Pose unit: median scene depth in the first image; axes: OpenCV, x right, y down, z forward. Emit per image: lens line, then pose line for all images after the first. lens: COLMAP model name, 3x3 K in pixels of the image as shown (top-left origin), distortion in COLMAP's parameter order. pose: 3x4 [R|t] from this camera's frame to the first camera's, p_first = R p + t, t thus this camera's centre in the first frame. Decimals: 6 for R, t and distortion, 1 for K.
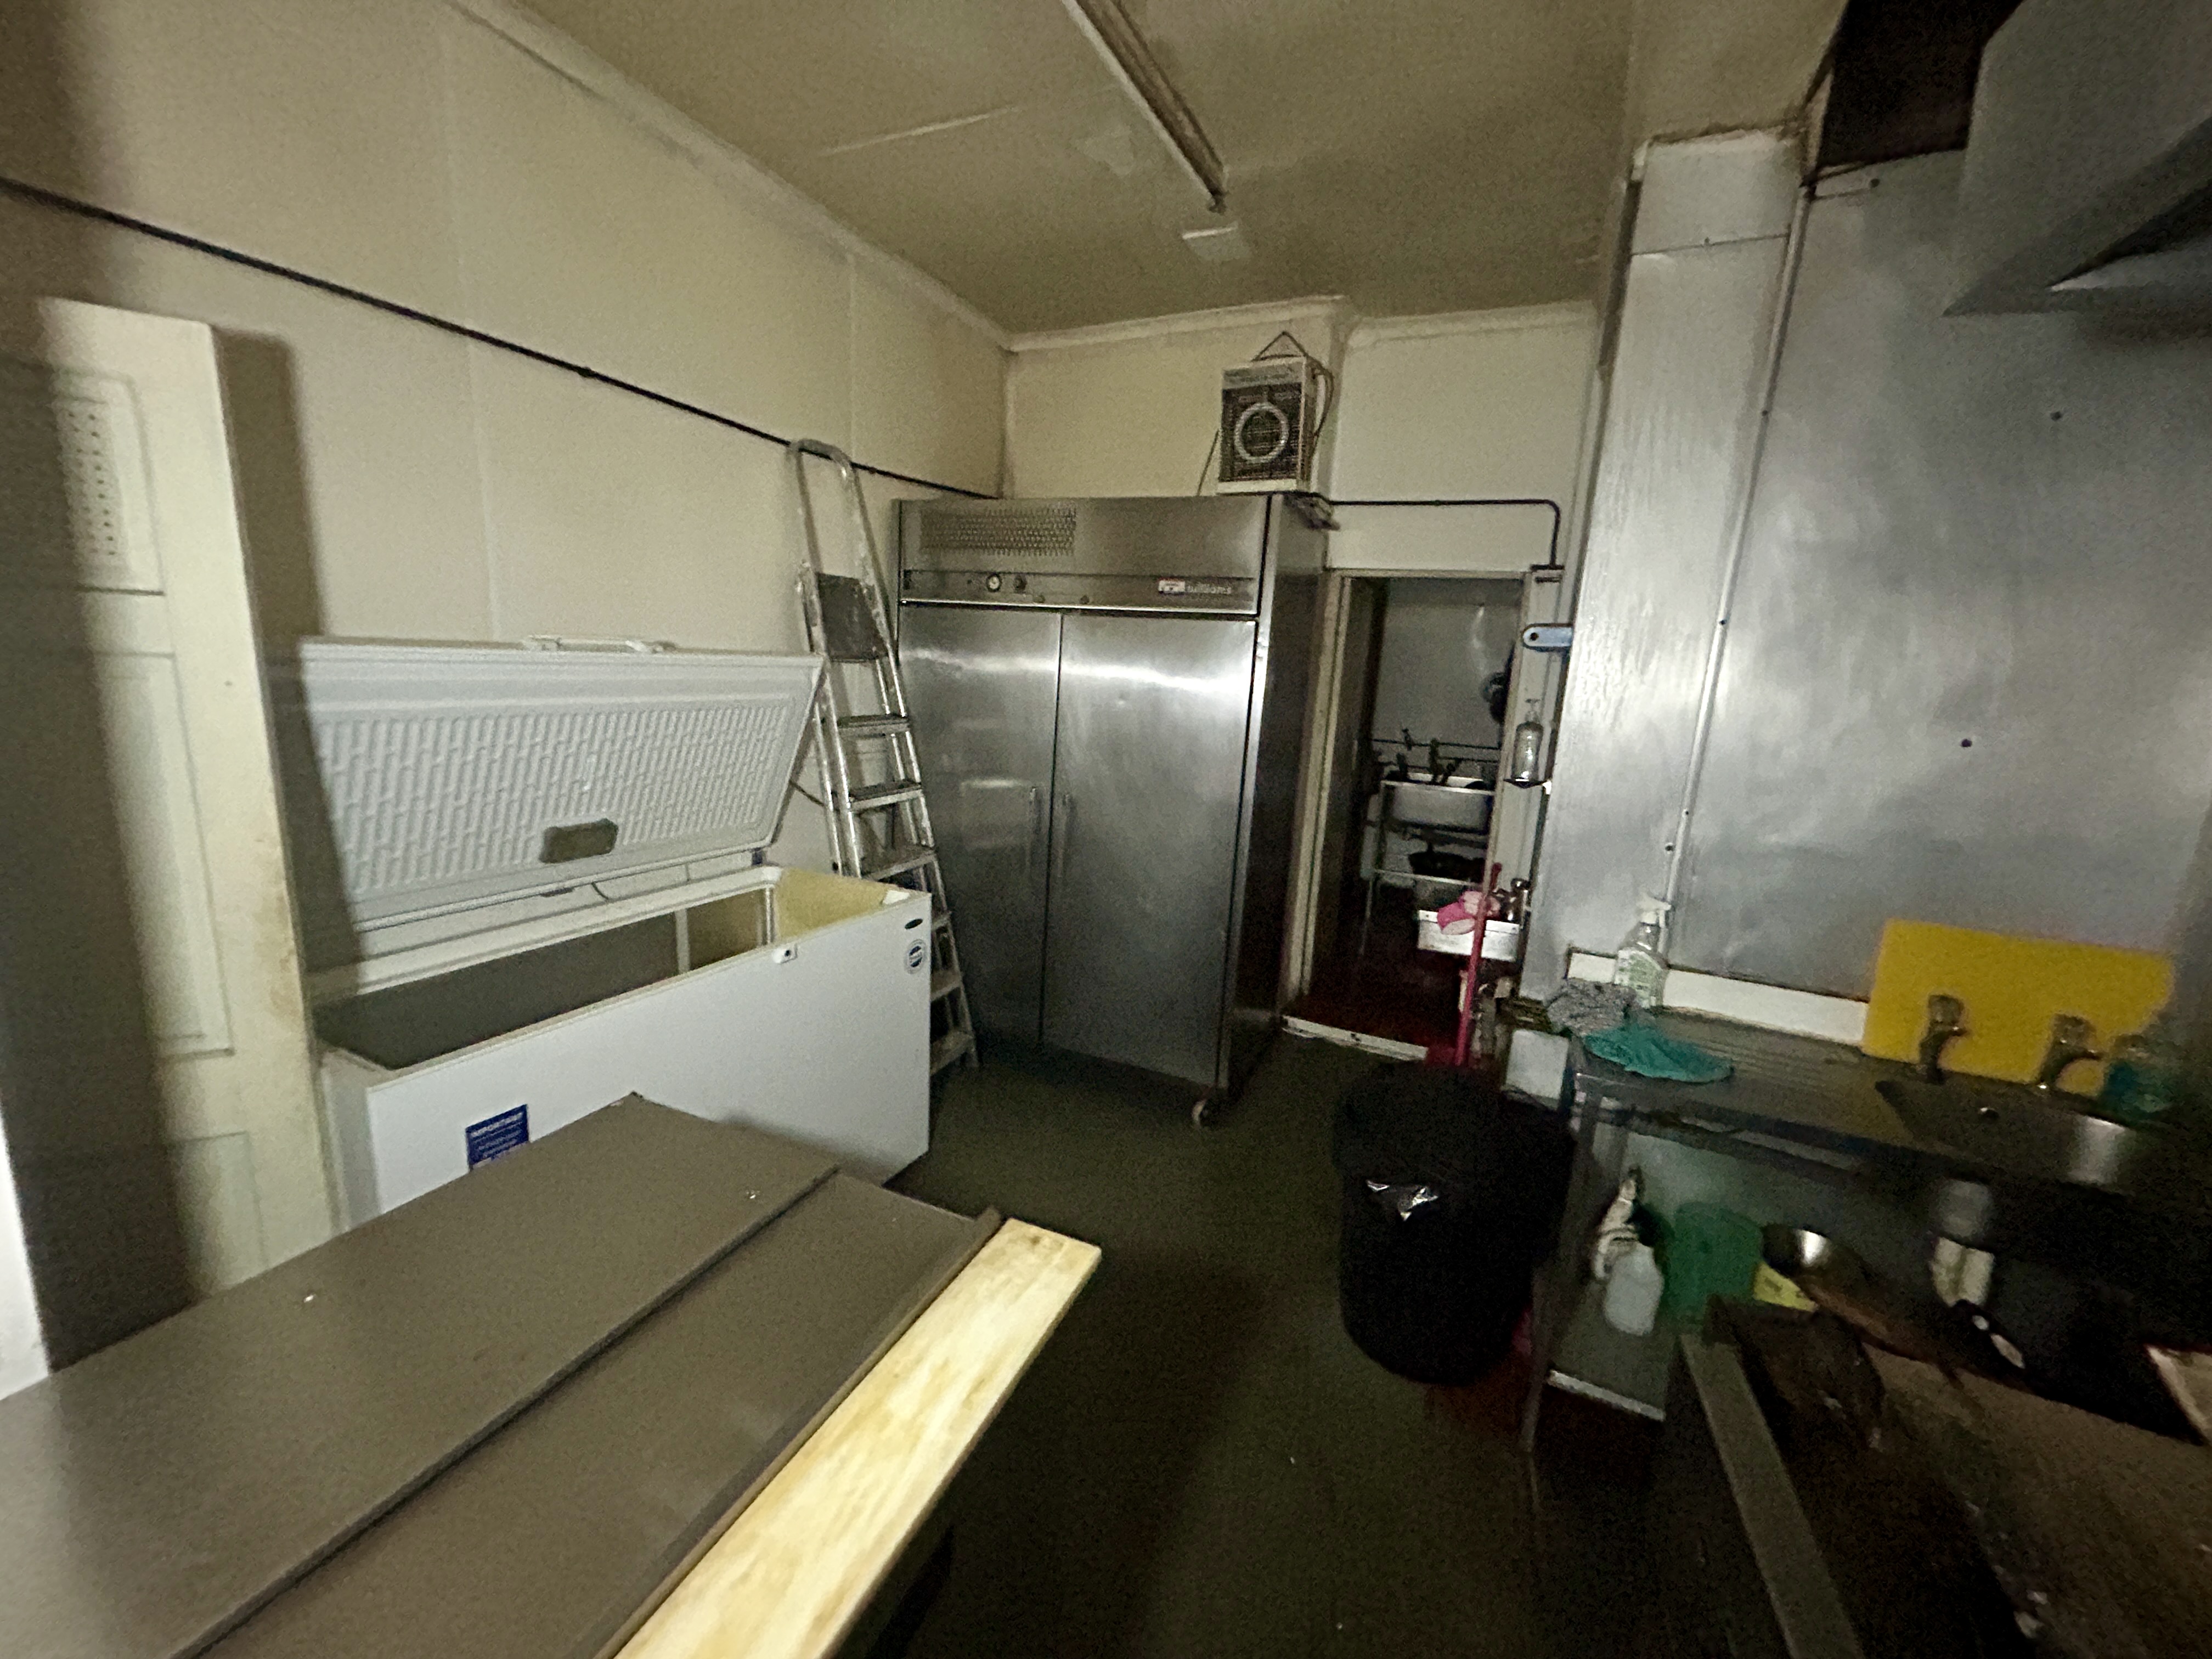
lens RADIAL K [[890.6, 0, 1106.0], [0, 890.6, 829.5], [0, 0, 1]] dist [-0.001506, -0.000492]
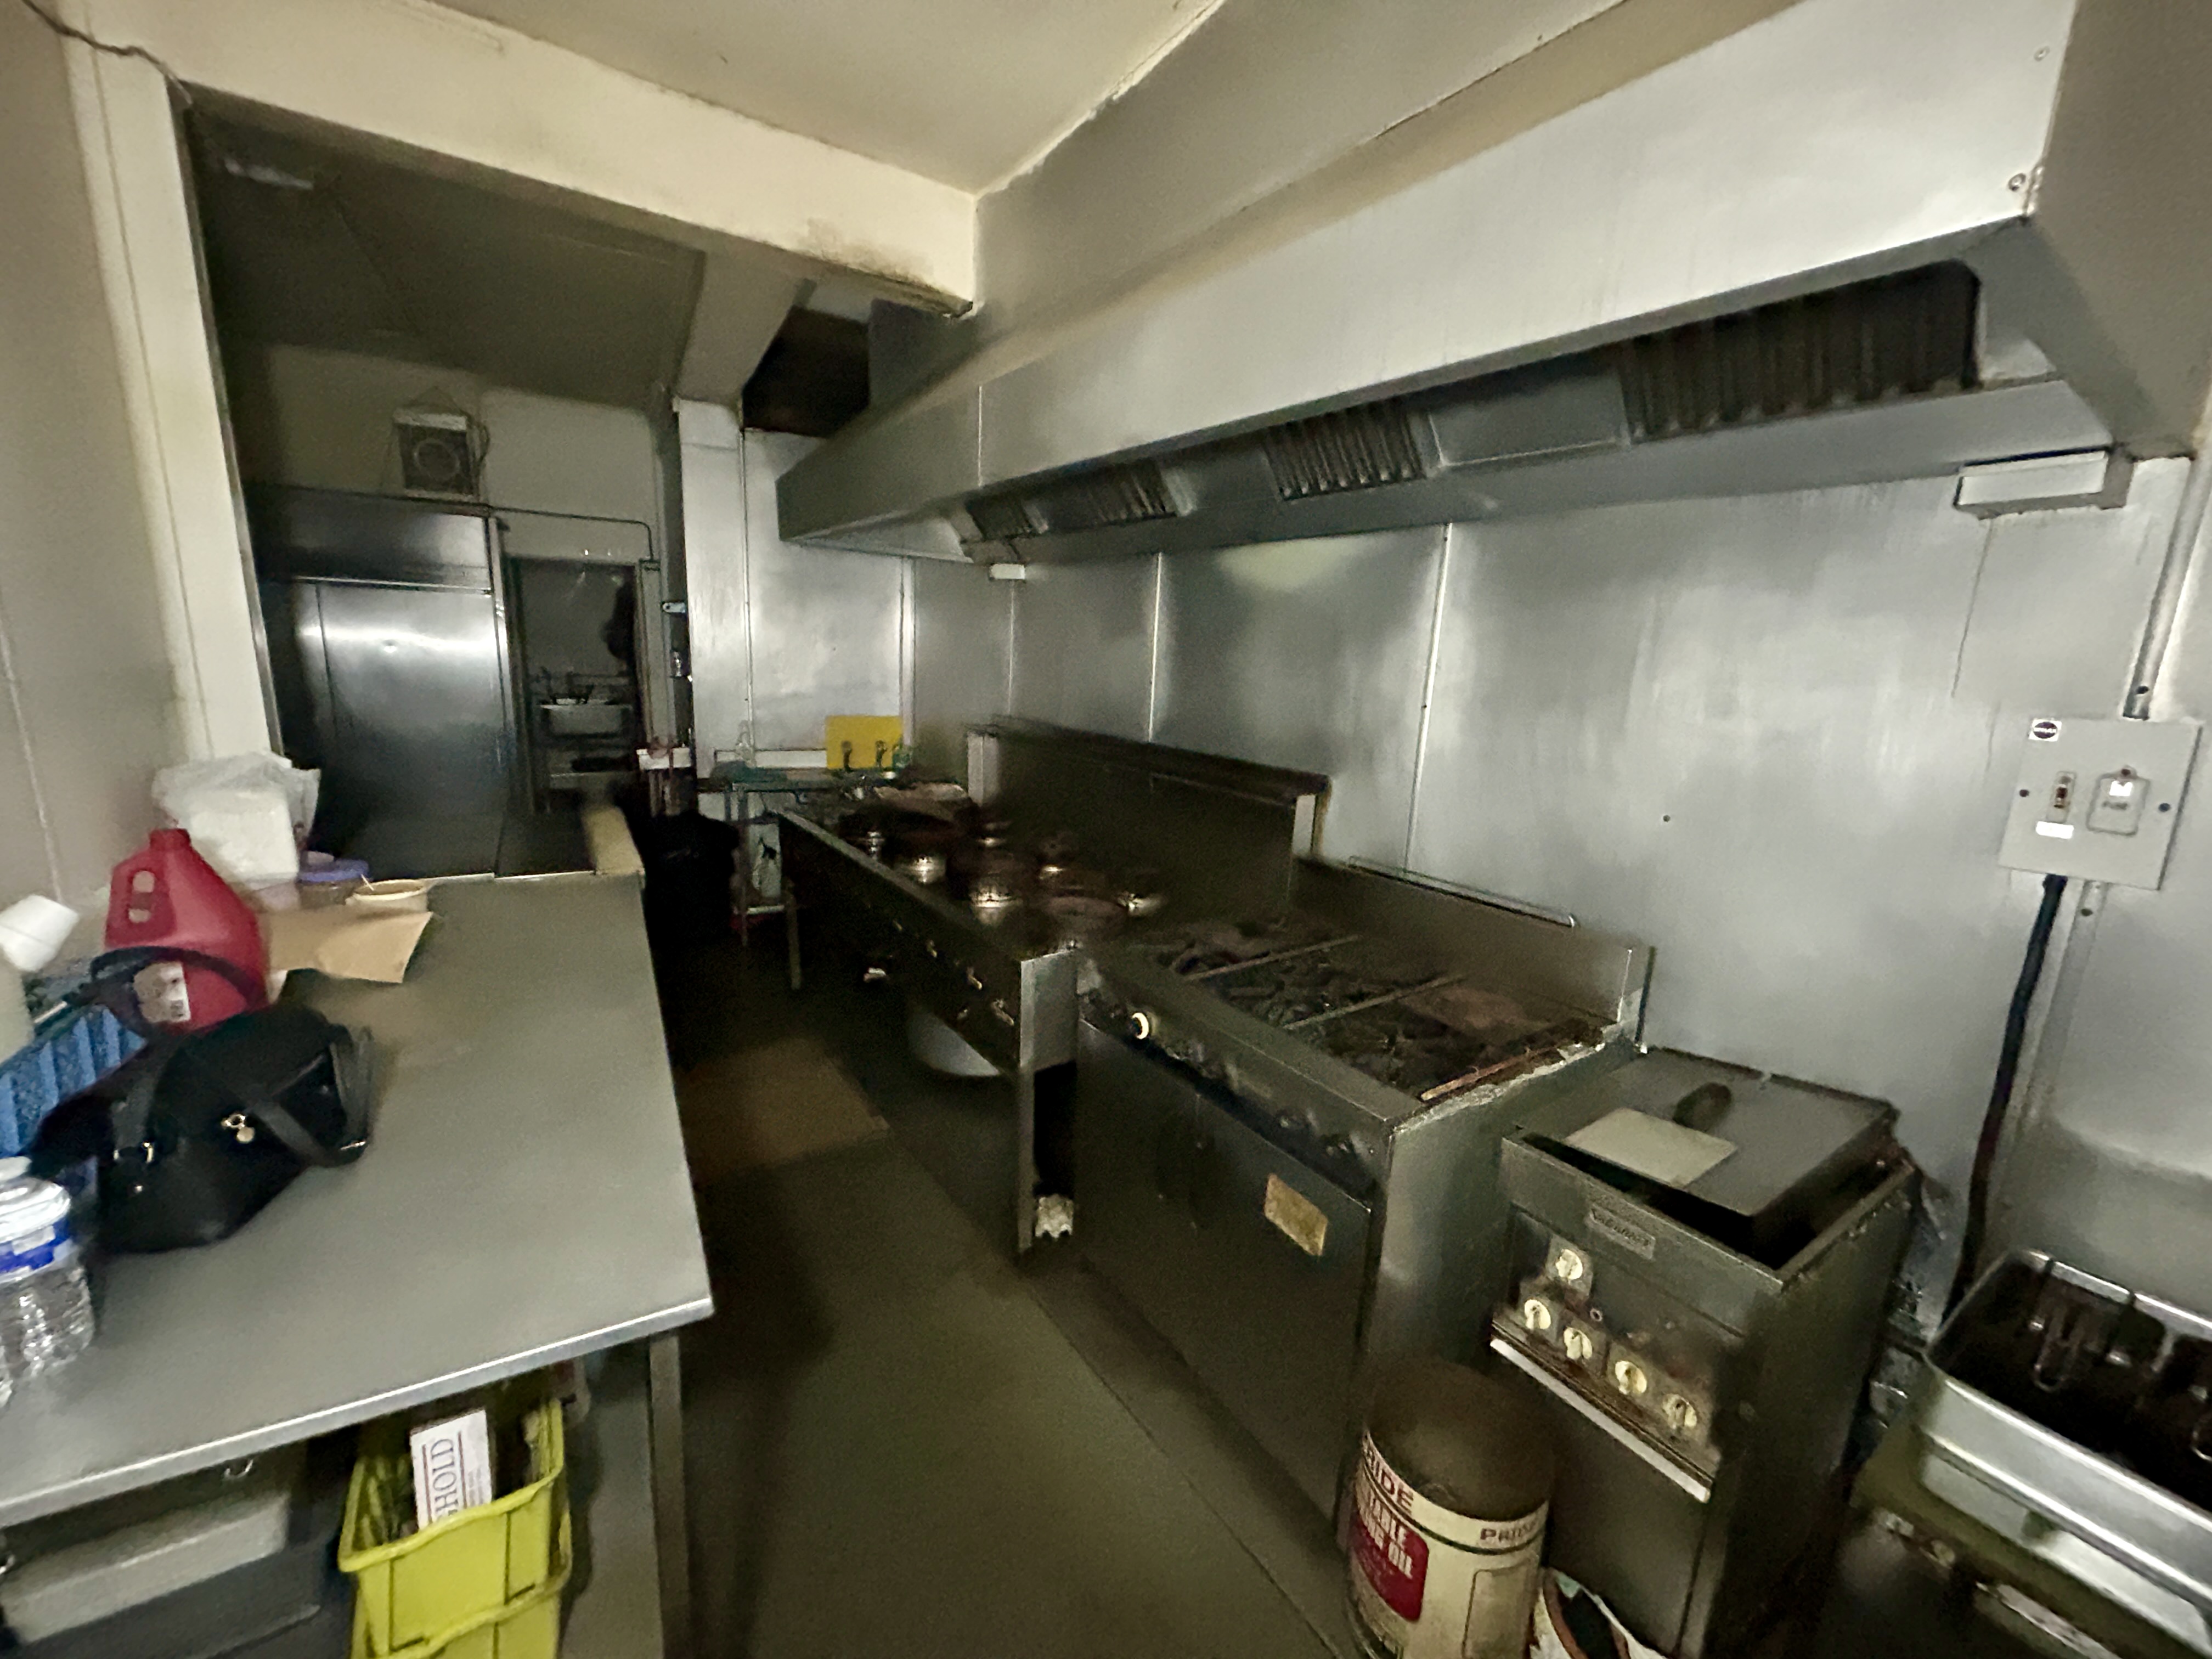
lens RADIAL K [[890.6, 0, 1106.0], [0, 890.6, 829.5], [0, 0, 1]] dist [-0.001506, -0.000492]
pose [[0.566033, -0.201513, 0.799374, -0.659364], [0.149702, 0.978668, 0.140708, 0.141859], [-0.810676, 0.040023, 0.584125, -0.957081]]
